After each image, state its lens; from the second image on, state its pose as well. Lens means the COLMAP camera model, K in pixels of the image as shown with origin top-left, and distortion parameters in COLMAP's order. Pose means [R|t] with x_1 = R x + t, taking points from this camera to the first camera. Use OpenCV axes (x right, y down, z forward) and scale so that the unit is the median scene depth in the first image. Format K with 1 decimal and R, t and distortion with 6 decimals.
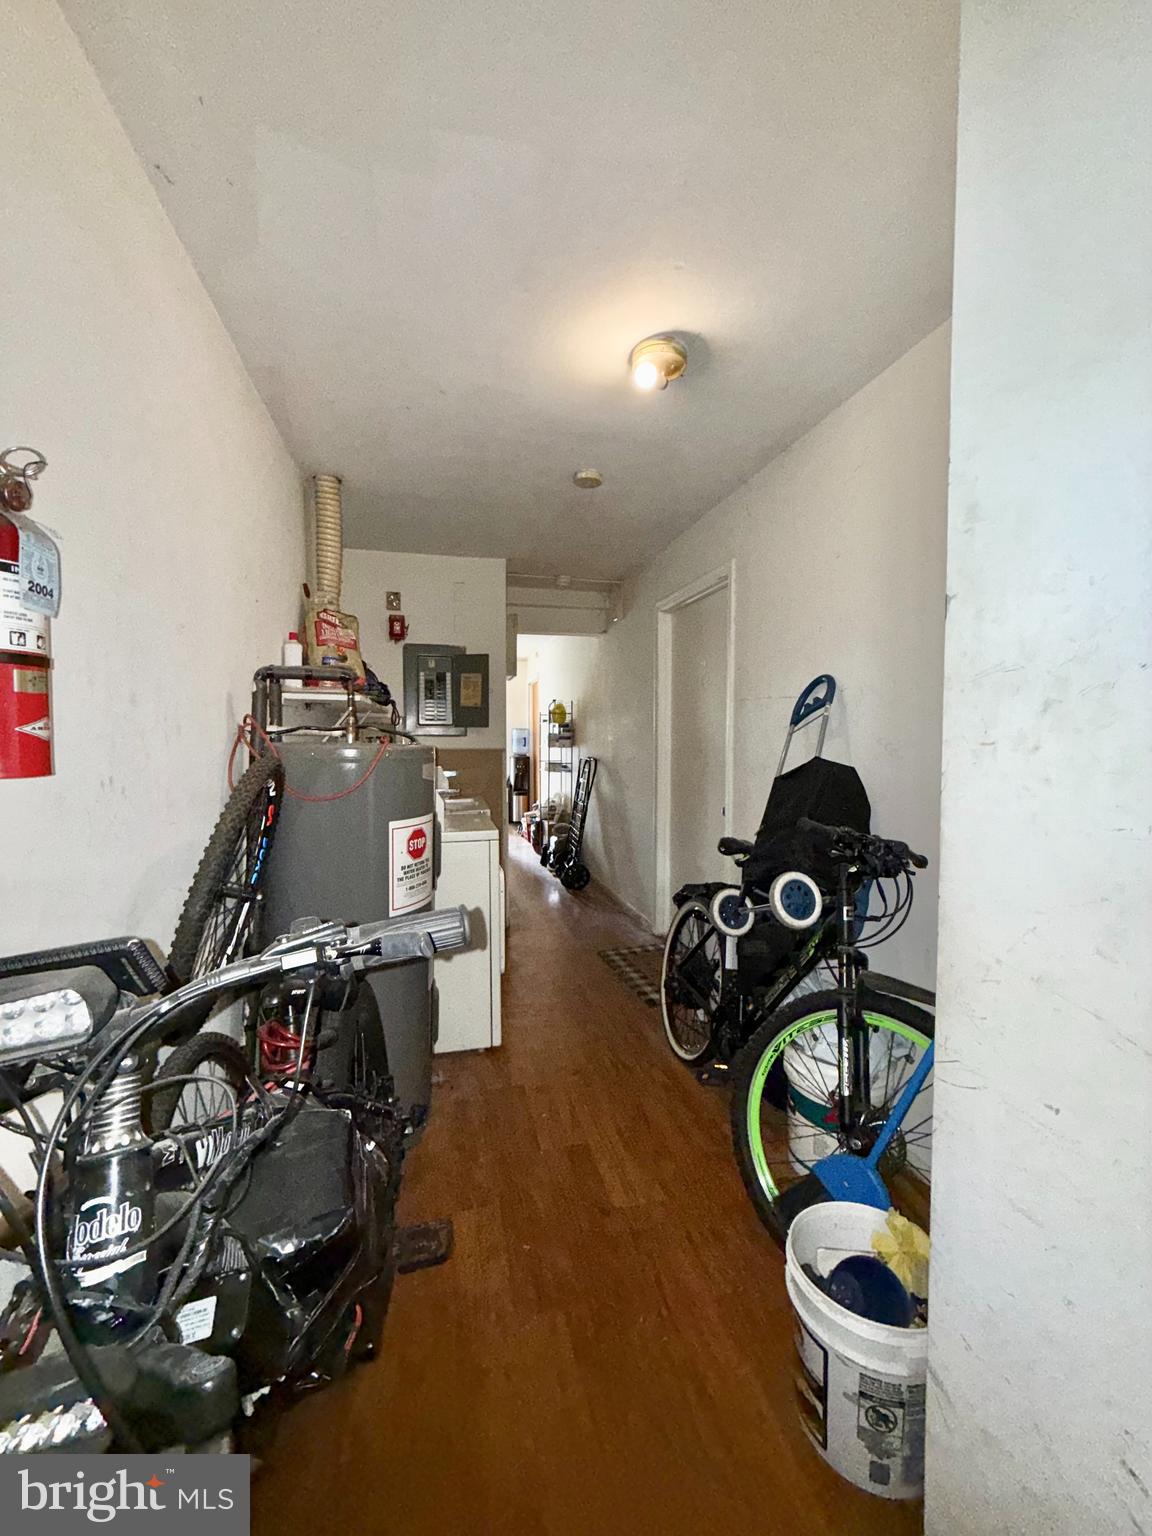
lens RADIAL K [[618.2, 0, 575.6], [0, 618.2, 758.4], [0, 0, 1]] dist [-0.001030, -0.000107]
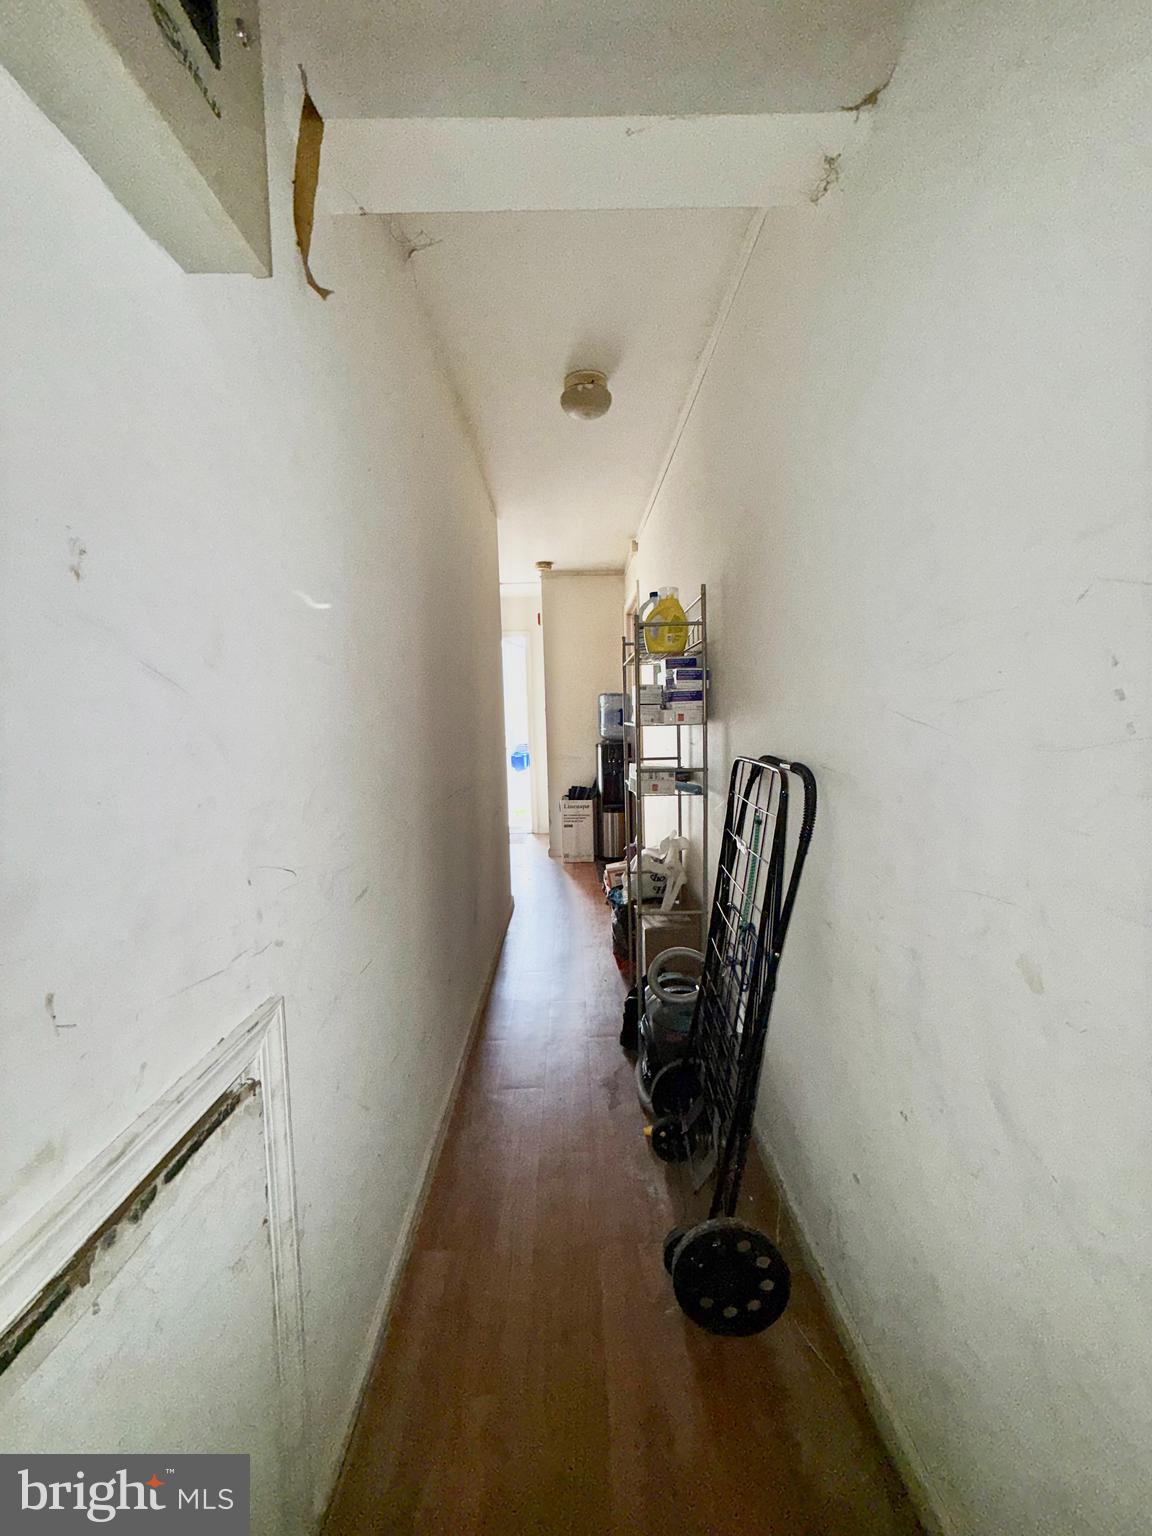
lens RADIAL K [[618.2, 0, 576.1], [0, 618.2, 764.4], [0, 0, 1]] dist [-0.001030, -0.000107]
pose [[0.976254, -0.010134, -0.216391, -0.002344], [0.018863, 0.999088, 0.038313, -0.008977], [0.215805, -0.041485, 0.975555, 0.625841]]
